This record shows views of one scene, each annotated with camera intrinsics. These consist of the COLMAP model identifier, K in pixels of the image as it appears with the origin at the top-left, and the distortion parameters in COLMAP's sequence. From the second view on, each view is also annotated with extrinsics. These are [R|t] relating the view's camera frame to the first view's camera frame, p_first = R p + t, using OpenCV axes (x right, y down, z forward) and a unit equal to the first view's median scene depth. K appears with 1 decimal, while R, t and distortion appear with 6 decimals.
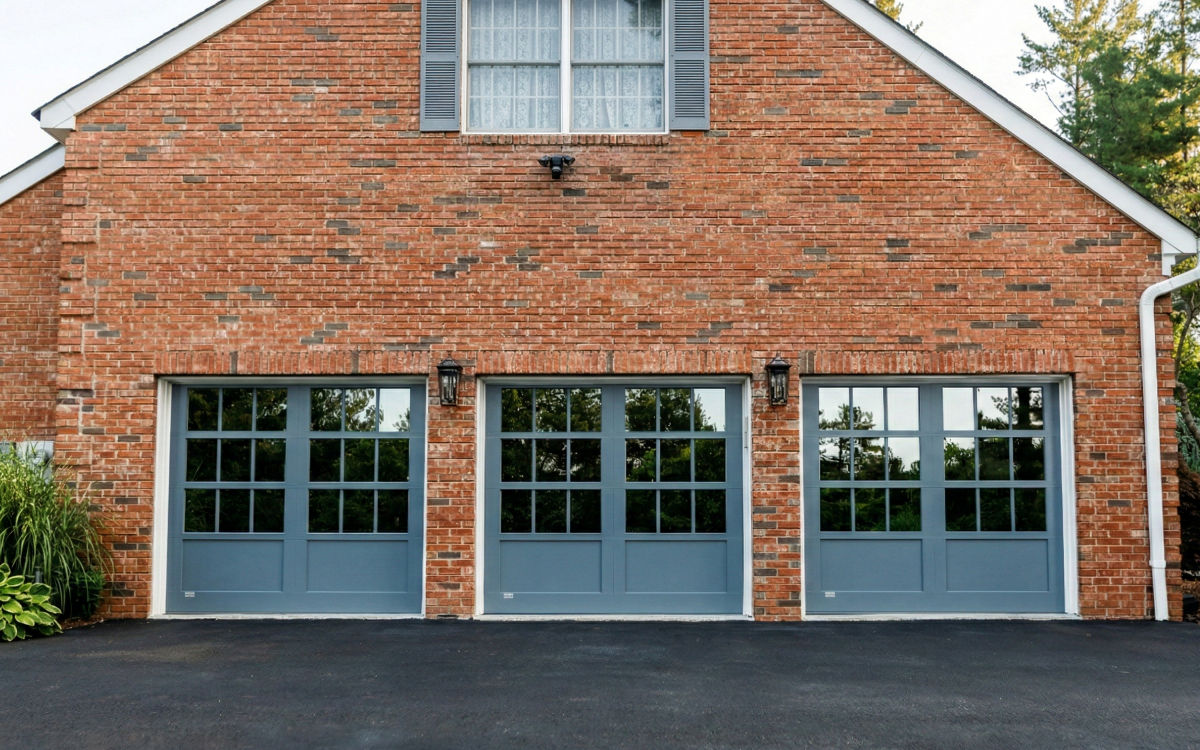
lens RADIAL K [[921.1, 0, 599.9], [0, 921.1, 375.7], [0, 0, 1]] dist [0.007737, -0.000315]
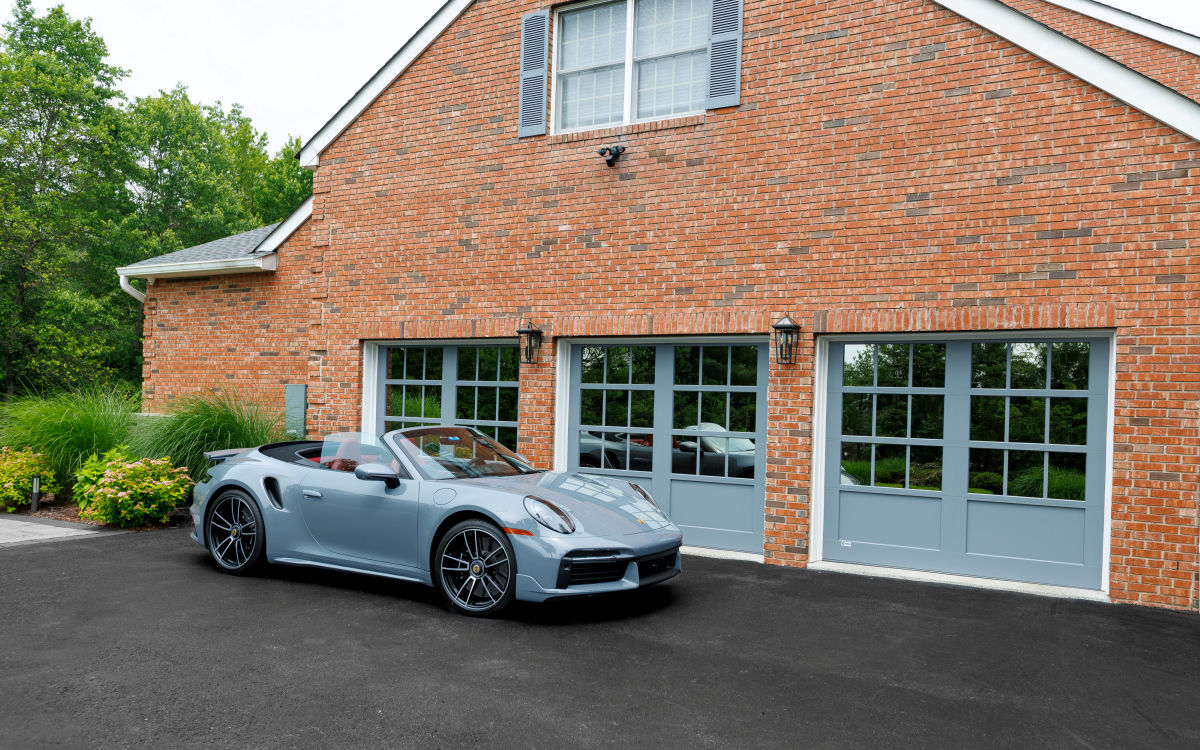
lens RADIAL K [[875.8, 0, 600.1], [0, 875.8, 375.4], [0, 0, 1]] dist [0.023127, 0.004668]
pose [[0.879728, 0.009818, -0.475376, 0.462221], [0.012240, 0.998988, 0.043285, 0.000064], [0.475320, -0.043897, 0.878717, 0.015327]]
